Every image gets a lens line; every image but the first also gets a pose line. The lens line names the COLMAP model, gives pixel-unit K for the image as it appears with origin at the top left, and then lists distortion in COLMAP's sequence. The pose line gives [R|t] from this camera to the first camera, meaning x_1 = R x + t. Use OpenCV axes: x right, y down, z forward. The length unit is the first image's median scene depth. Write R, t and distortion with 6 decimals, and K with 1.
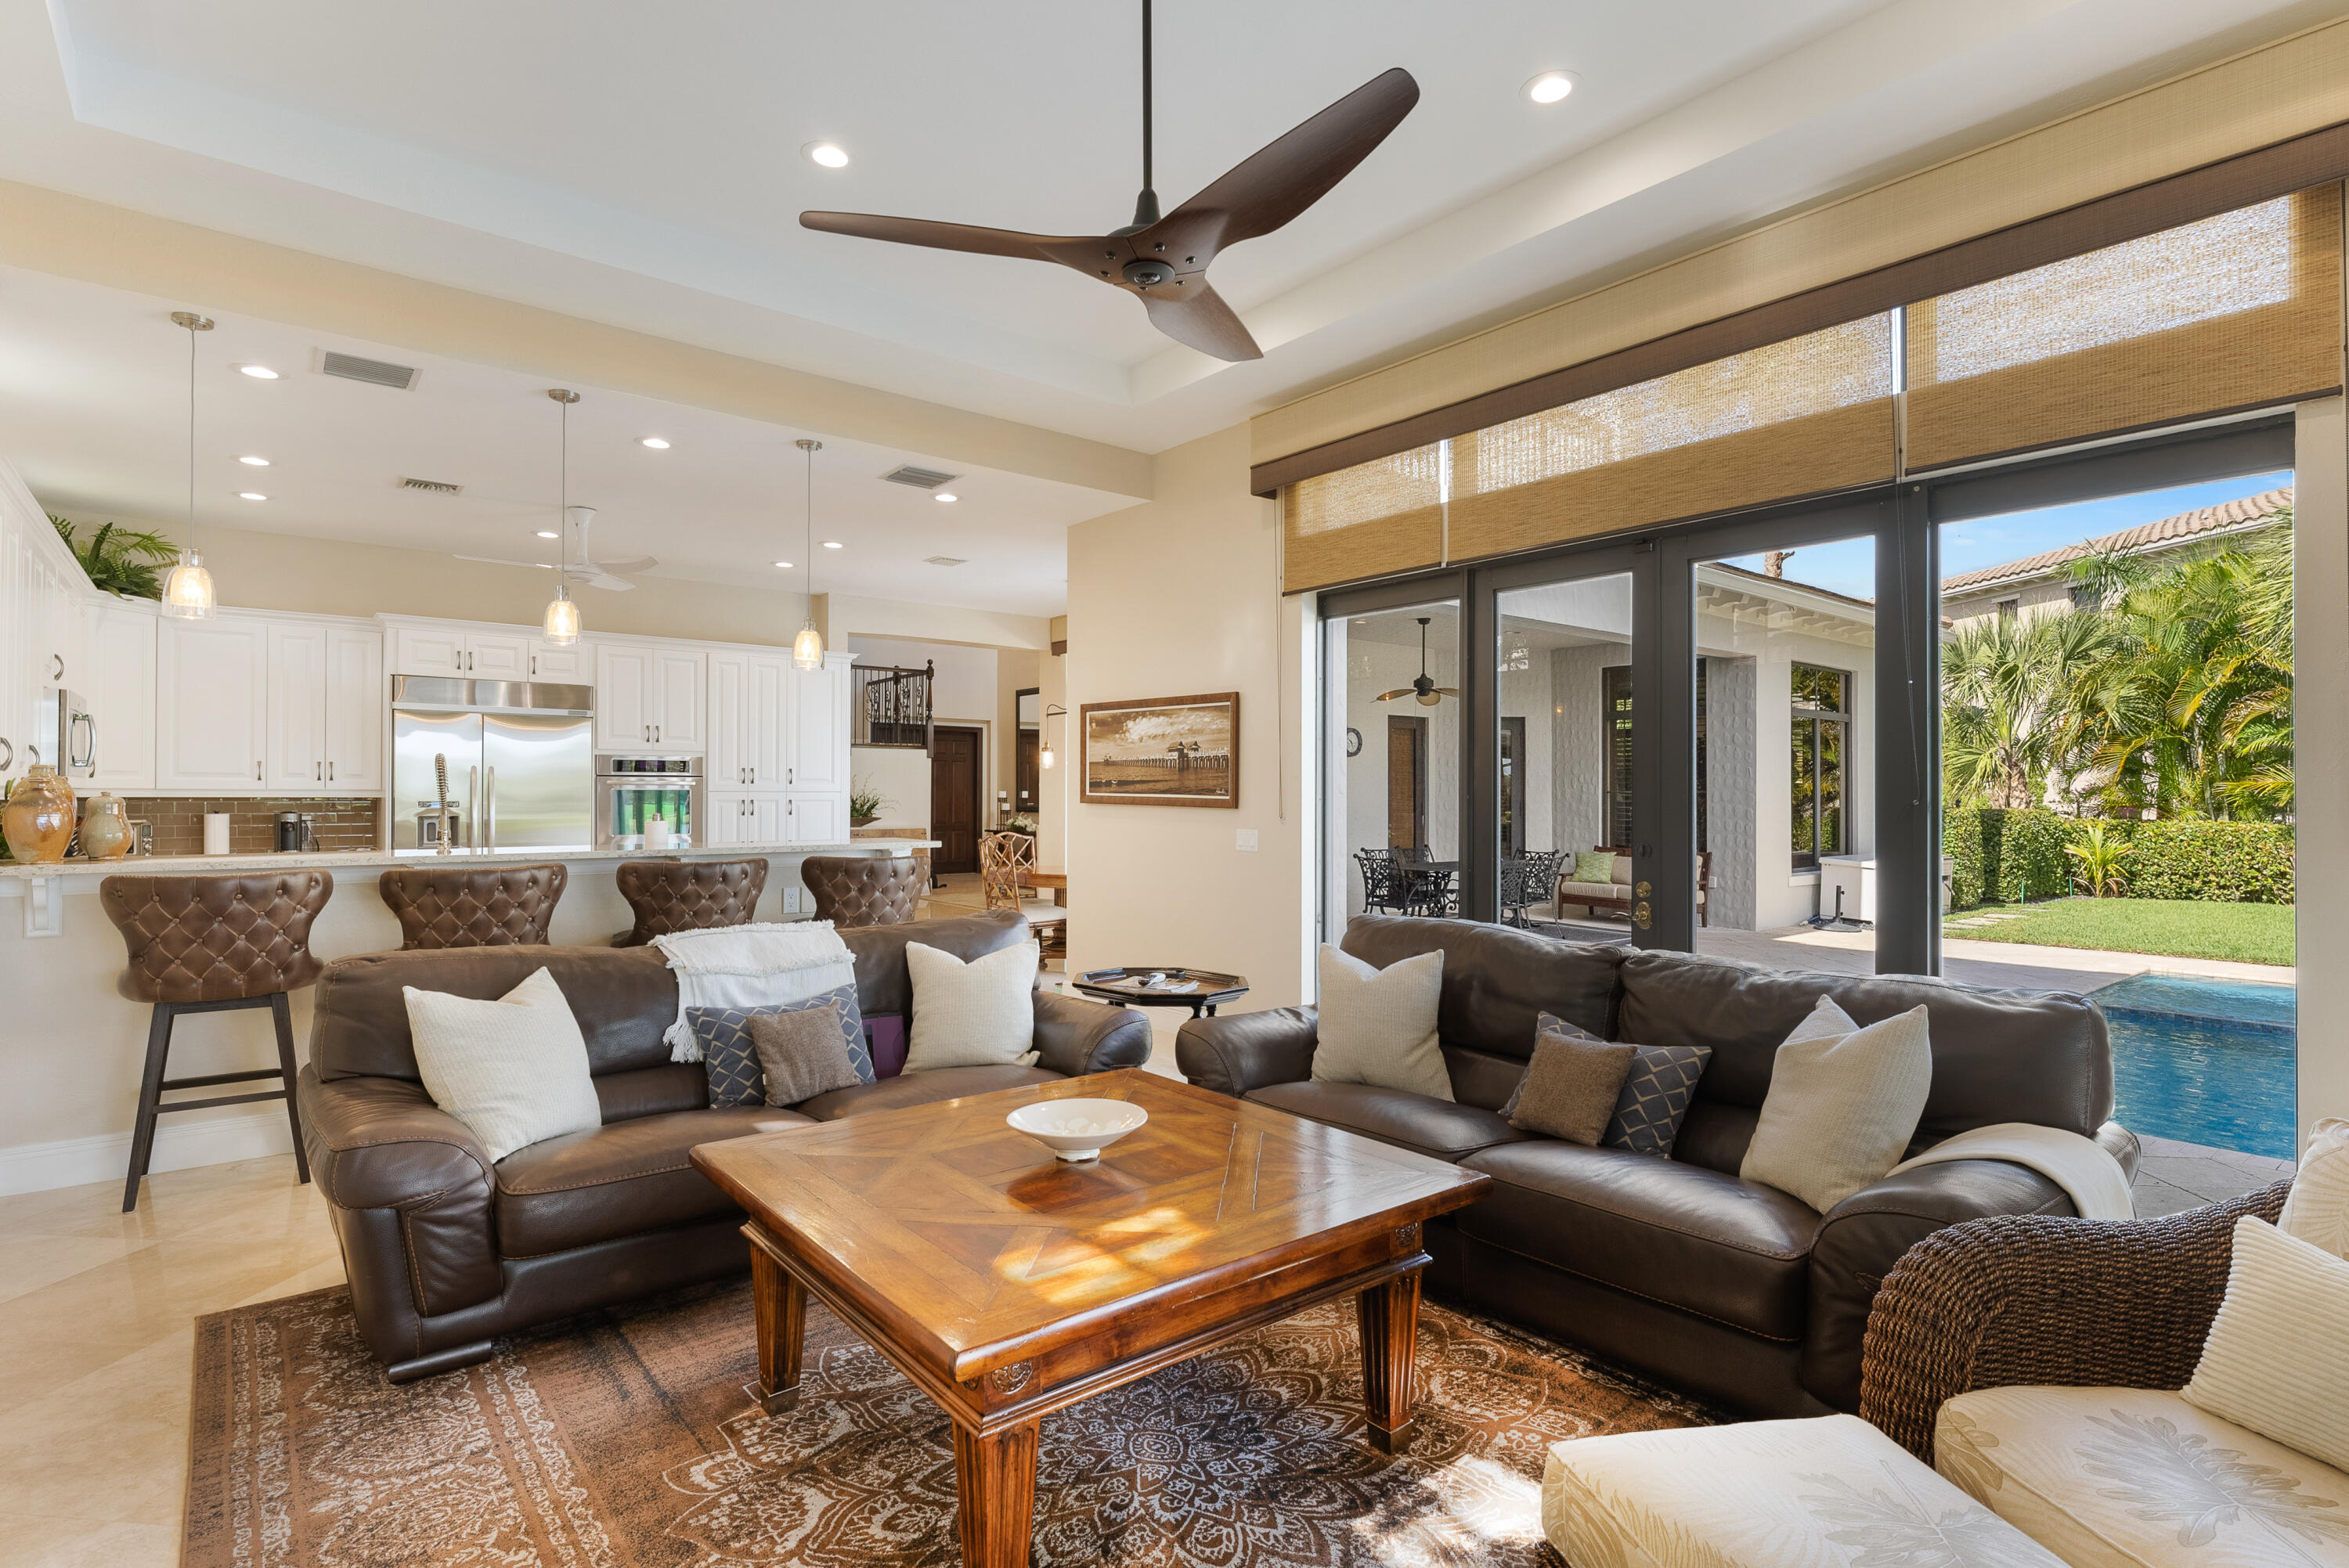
lens RADIAL K [[1155.1, 0, 1186.9], [0, 1155.1, 792.4], [0, 0, 1]] dist [-0.010842, -0.001035]
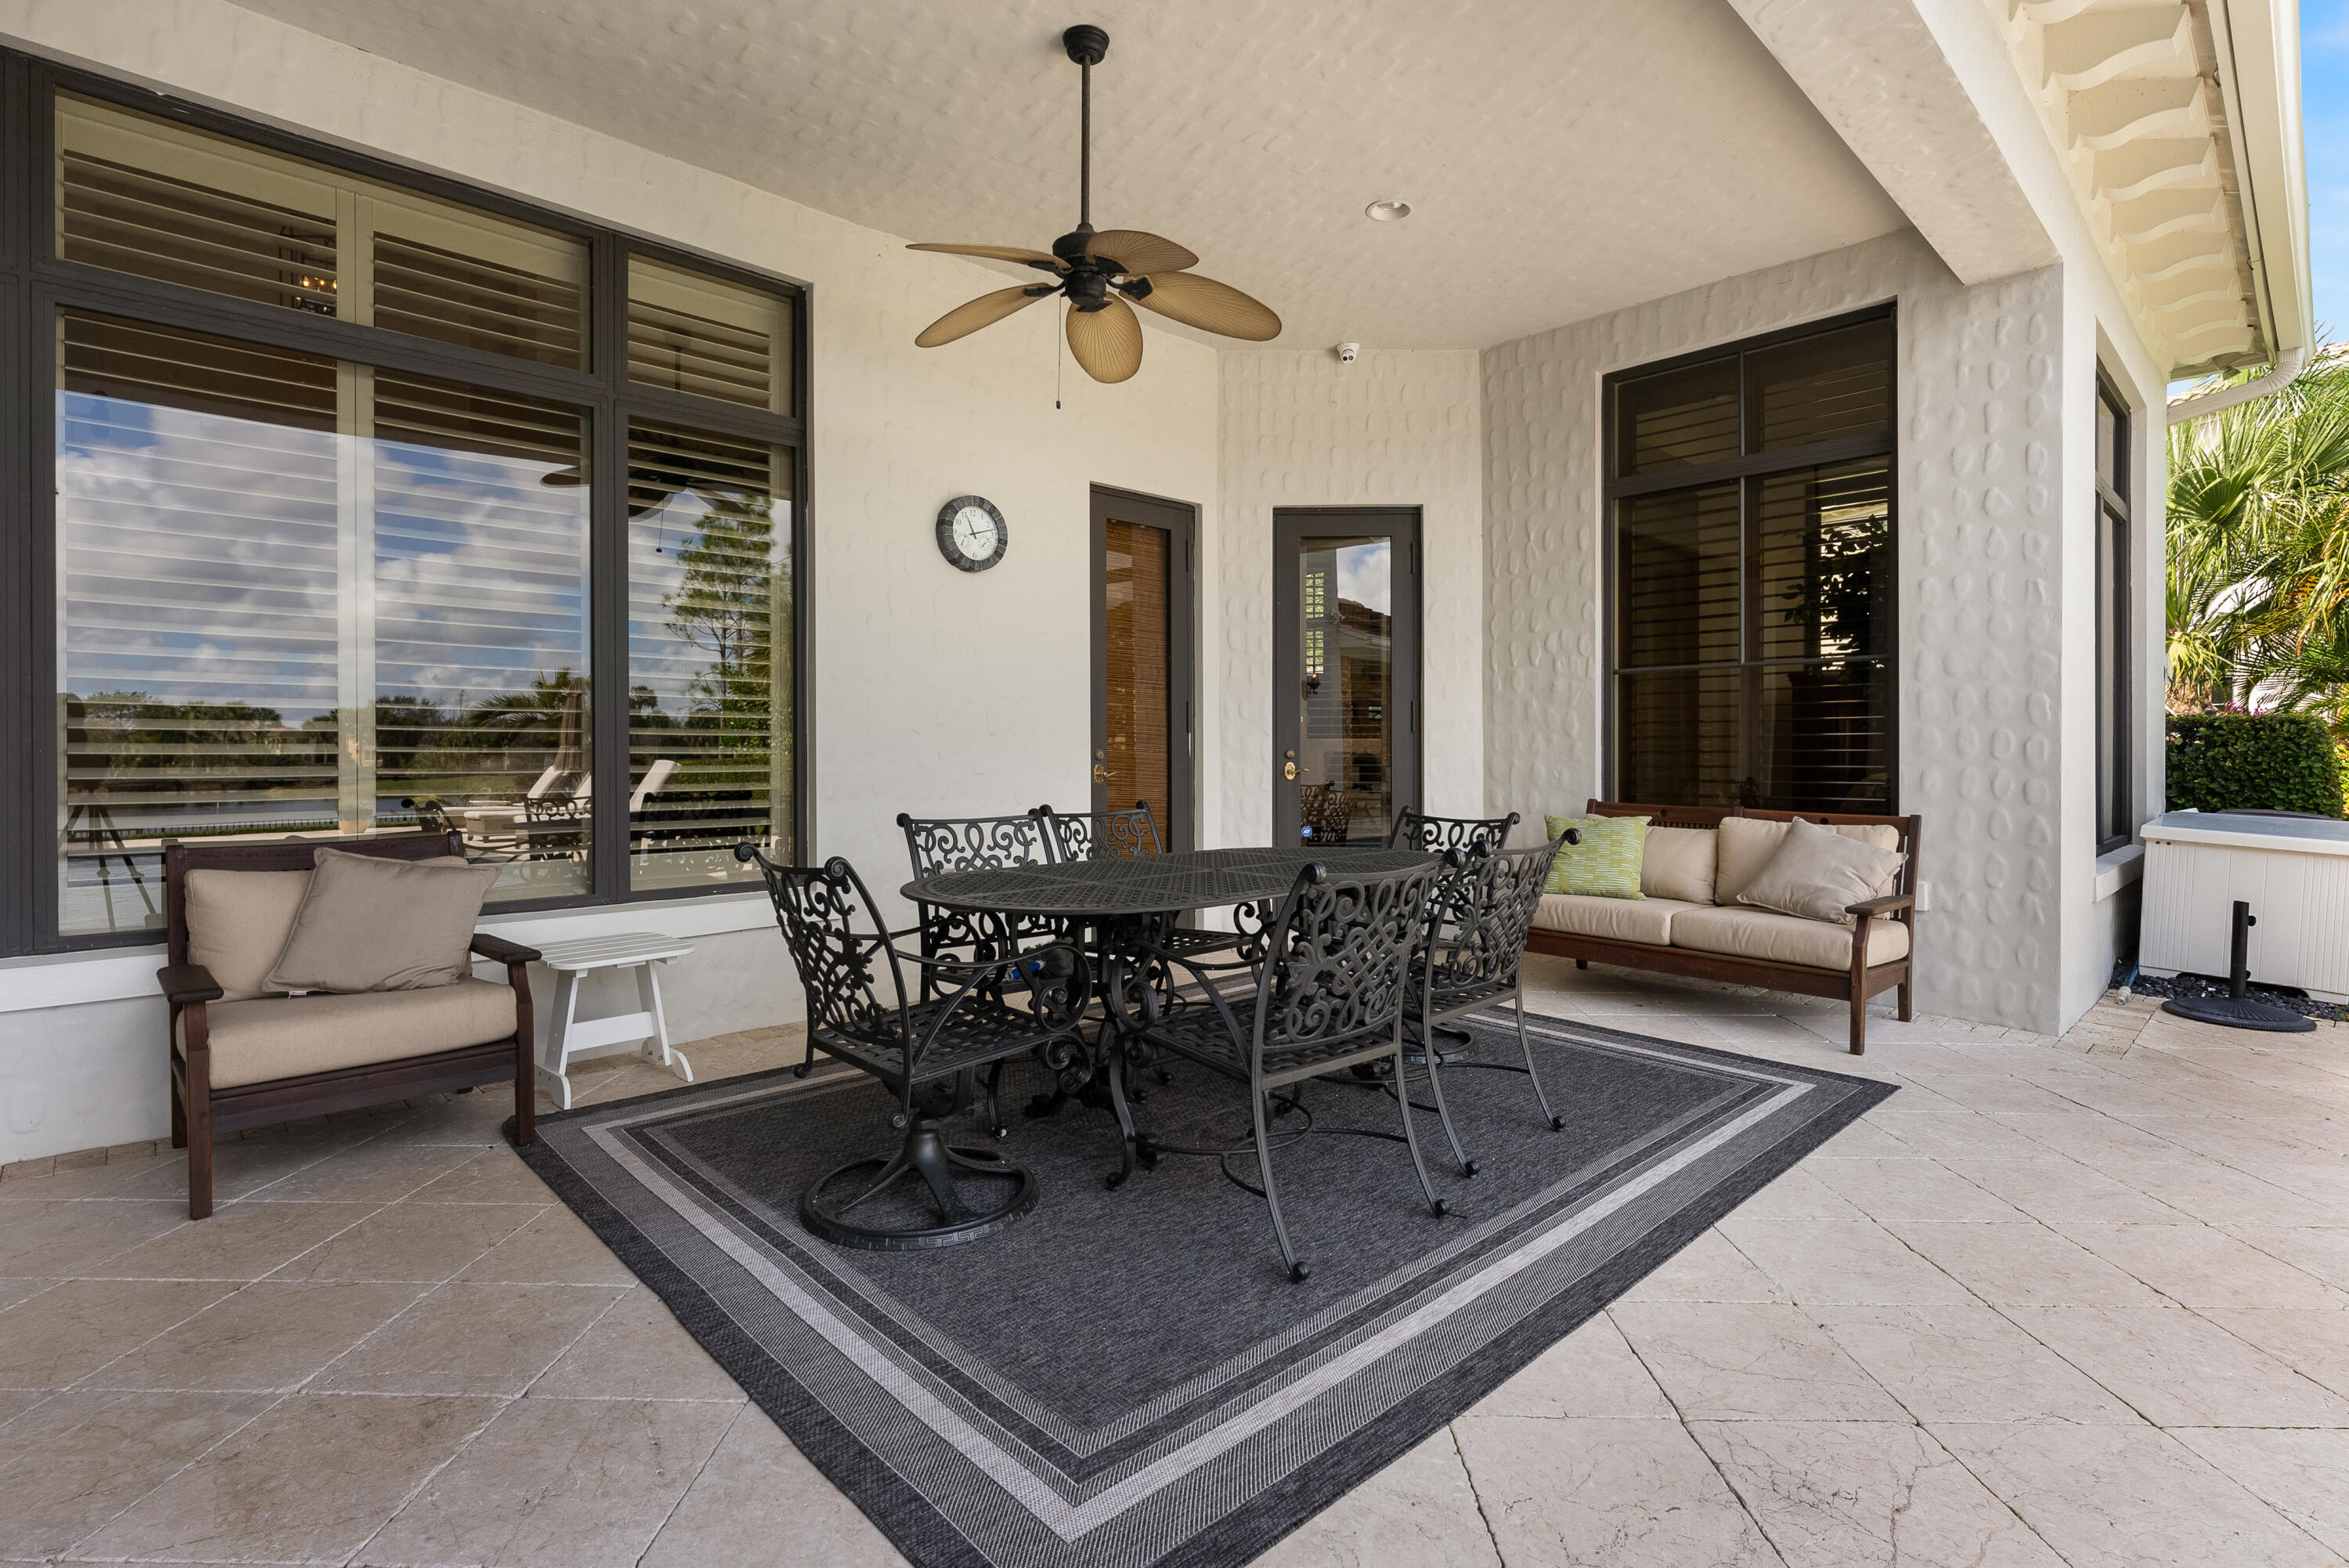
lens RADIAL K [[1119.2, 0, 1181.5], [0, 1119.2, 766.3], [0, 0, 1]] dist [-0.002024, -0.000422]
pose [[0.997054, -0.002026, 0.076674, 0.281374], [0.001230, 0.999945, 0.010427, 0.047235], [-0.076691, -0.010302, 0.997002, 0.967846]]
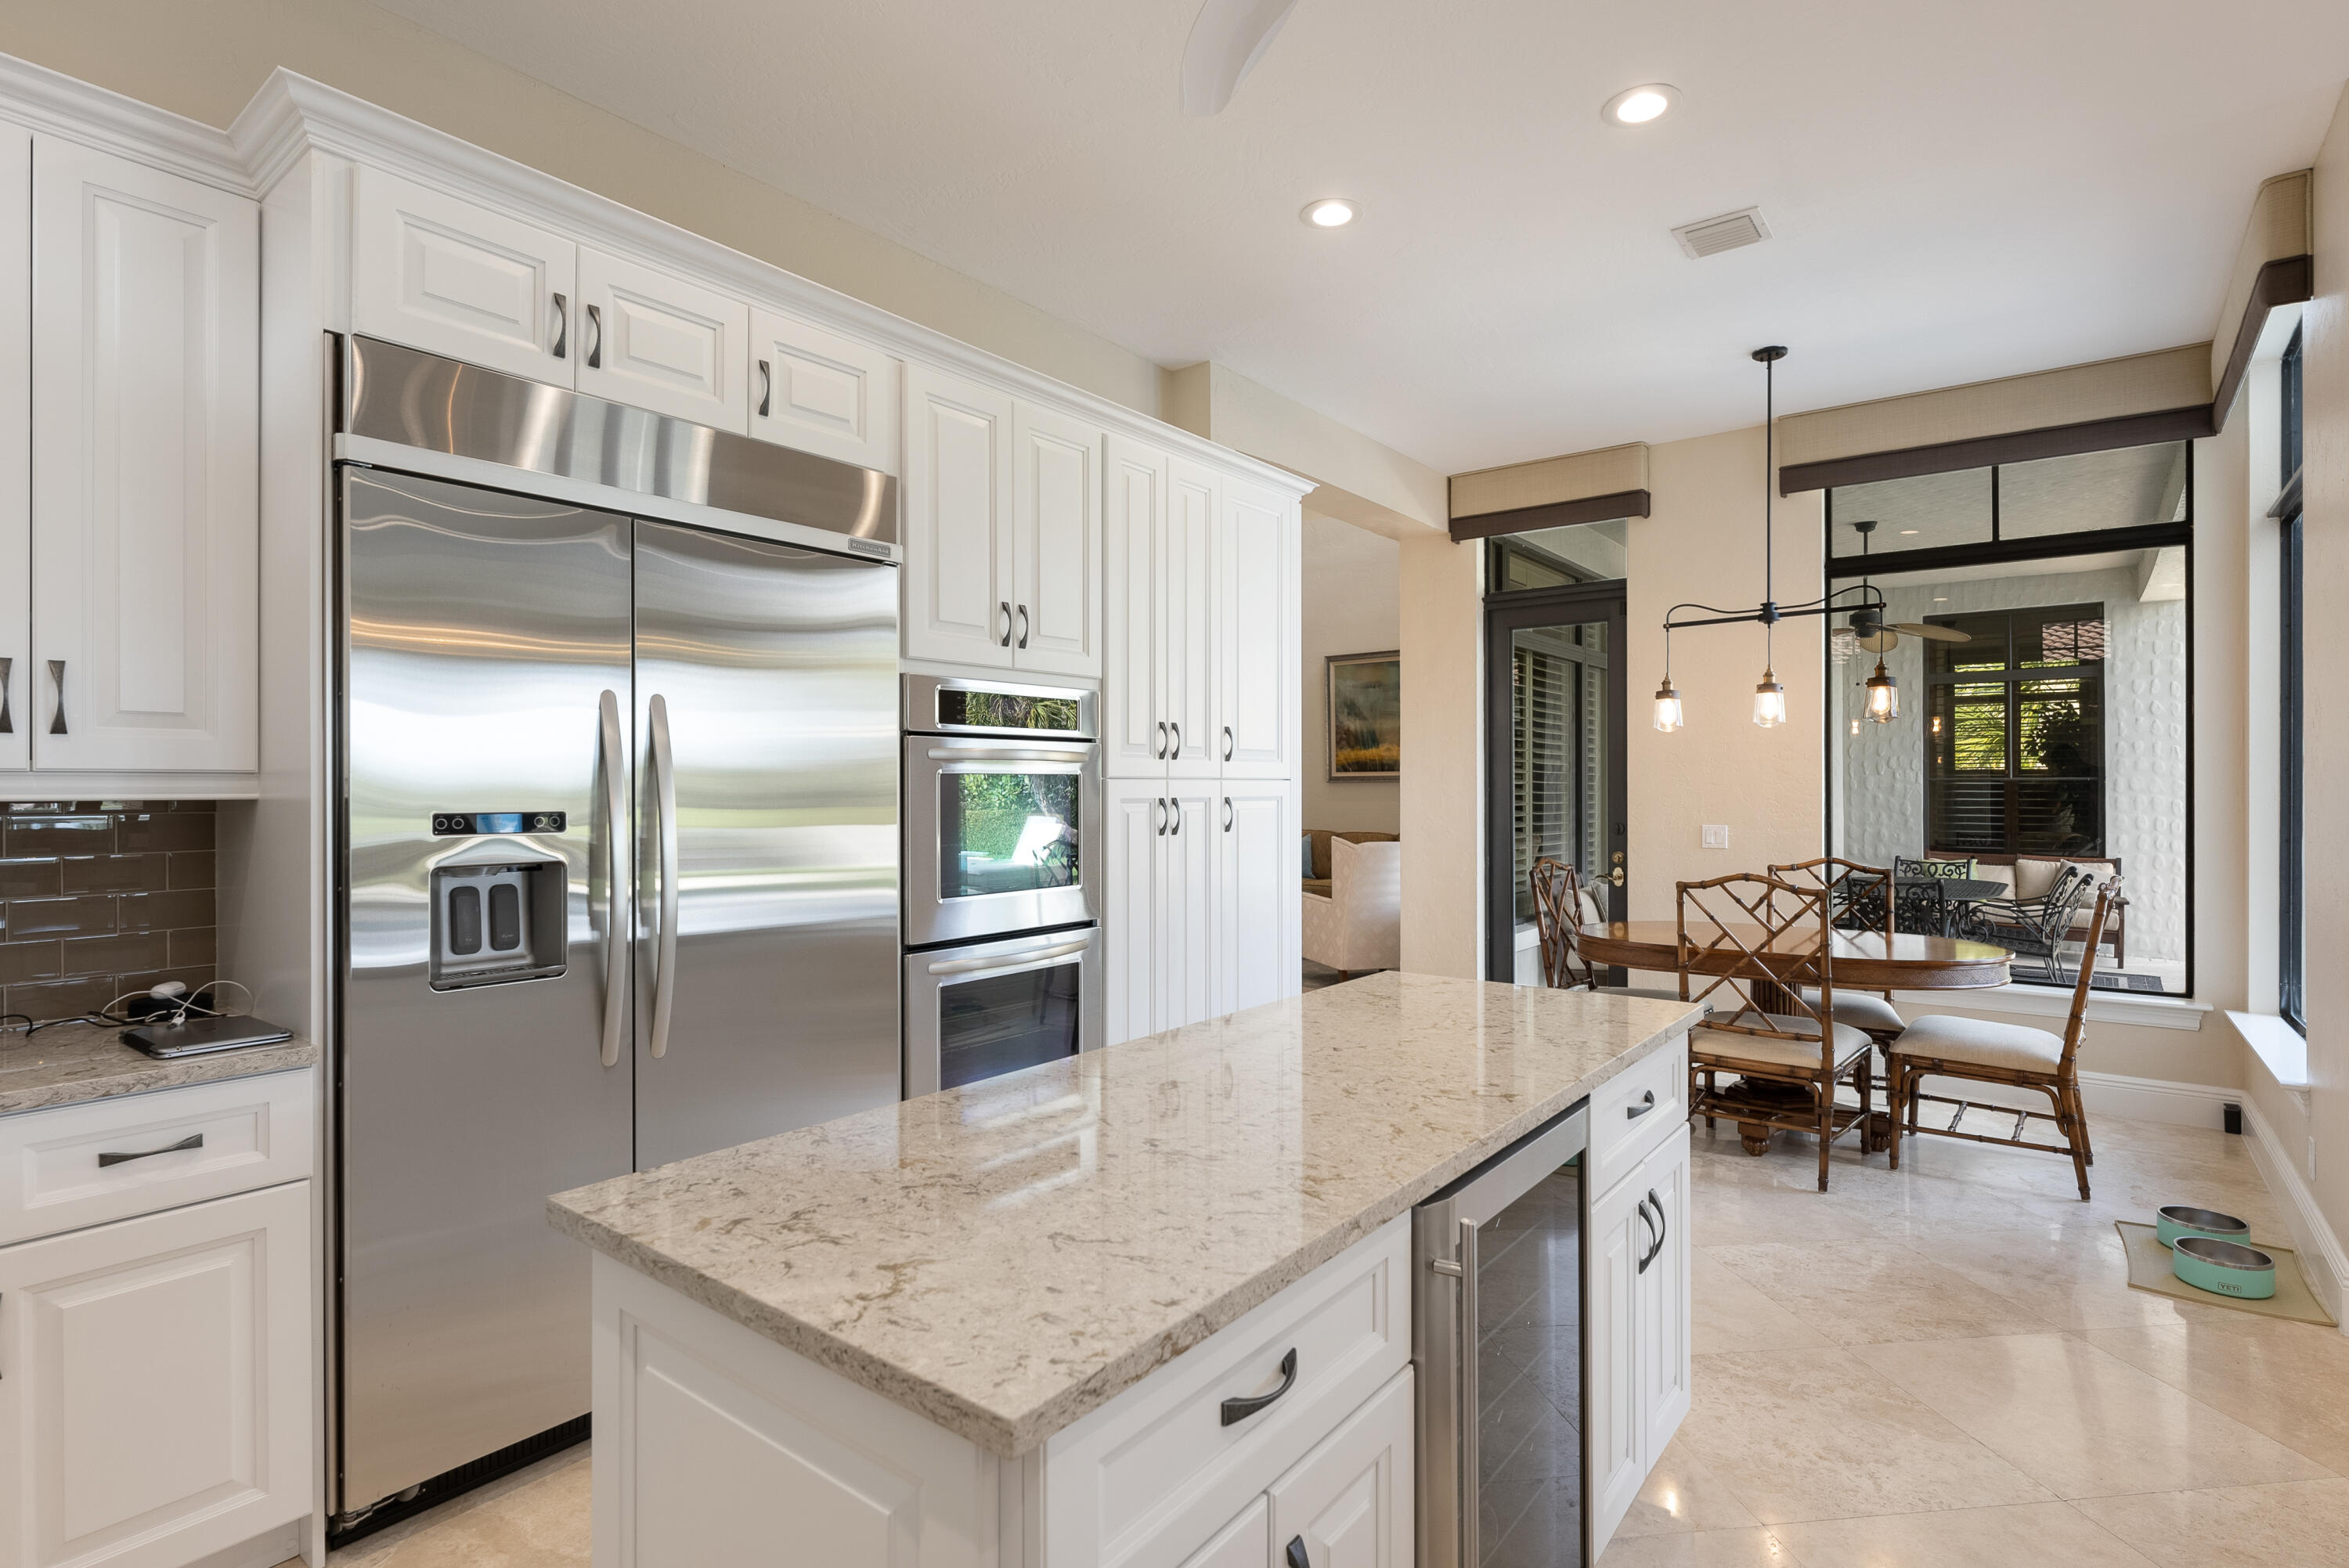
lens RADIAL K [[1155.1, 0, 1157.5], [0, 1155.1, 787.8], [0, 0, 1]] dist [-0.010842, -0.001035]
pose [[0.975721, -0.004571, 0.218970, -0.476255], [0.004004, 0.999987, 0.003037, 0.001375], [-0.218981, -0.002086, 0.975727, 0.592930]]
